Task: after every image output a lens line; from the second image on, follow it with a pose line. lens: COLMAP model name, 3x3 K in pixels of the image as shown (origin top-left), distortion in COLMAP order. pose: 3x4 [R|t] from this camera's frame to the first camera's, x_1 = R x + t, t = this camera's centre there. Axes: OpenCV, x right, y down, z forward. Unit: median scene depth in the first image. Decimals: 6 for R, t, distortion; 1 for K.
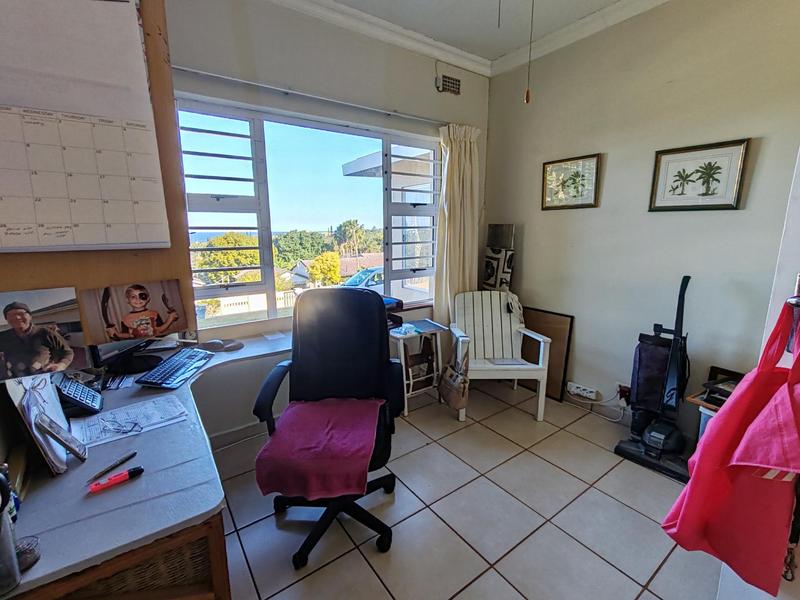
lens RADIAL K [[362.6, 0, 400.0], [0, 362.6, 300.0], [0, 0, 1]] dist [-0.000573, 0.000393]
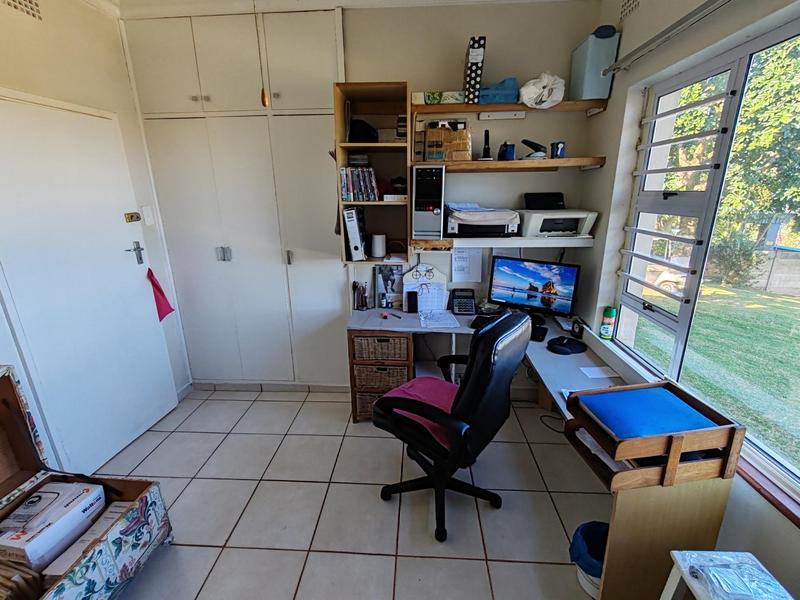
lens RADIAL K [[362.6, 0, 400.0], [0, 362.6, 300.0], [0, 0, 1]] dist [-0.000573, 0.000393]
pose [[-0.633875, 0.234176, -0.737132, 0.495702], [-0.132741, 0.905983, 0.401964, -0.316404], [0.761960, 0.352643, -0.543195, 1.066593]]
